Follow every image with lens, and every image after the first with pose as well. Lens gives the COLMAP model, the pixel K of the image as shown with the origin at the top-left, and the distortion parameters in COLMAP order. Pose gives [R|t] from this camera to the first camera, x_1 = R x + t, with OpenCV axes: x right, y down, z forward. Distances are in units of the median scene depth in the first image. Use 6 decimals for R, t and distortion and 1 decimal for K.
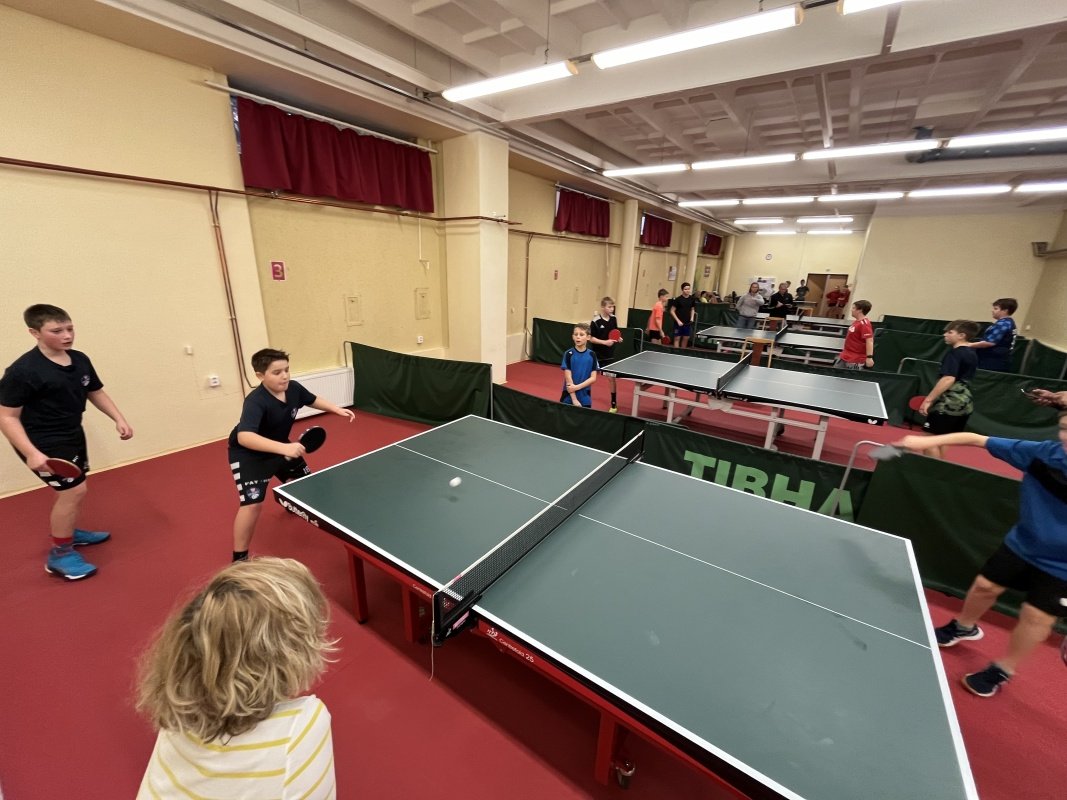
lens RADIAL K [[431.6, 0, 534.5], [0, 431.6, 403.1], [0, 0, 1]] dist [-0.002923, -0.000827]
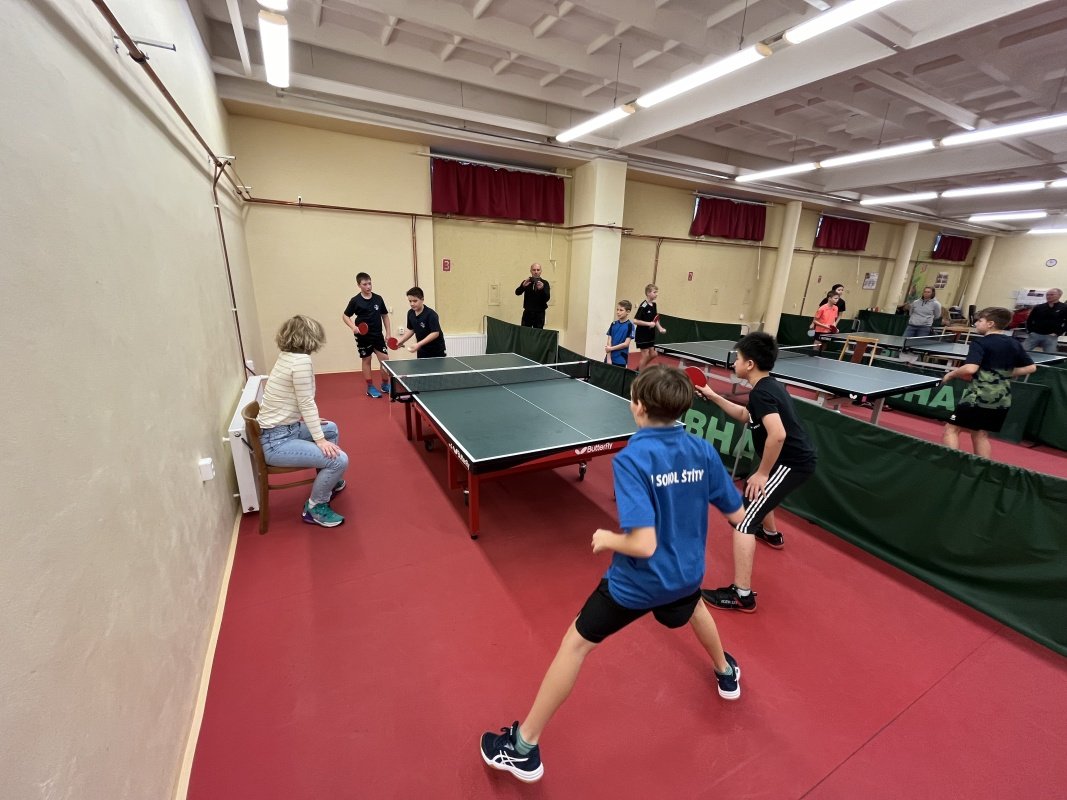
lens RADIAL K [[431.6, 0, 532.1], [0, 431.6, 399.6], [0, 0, 1]] dist [-0.002923, -0.000827]
pose [[0.886978, 0.129575, -0.443262, 0.326768], [-0.145881, 0.989298, -0.002718, 0.098967], [0.438166, 0.067075, 0.896388, -0.166218]]
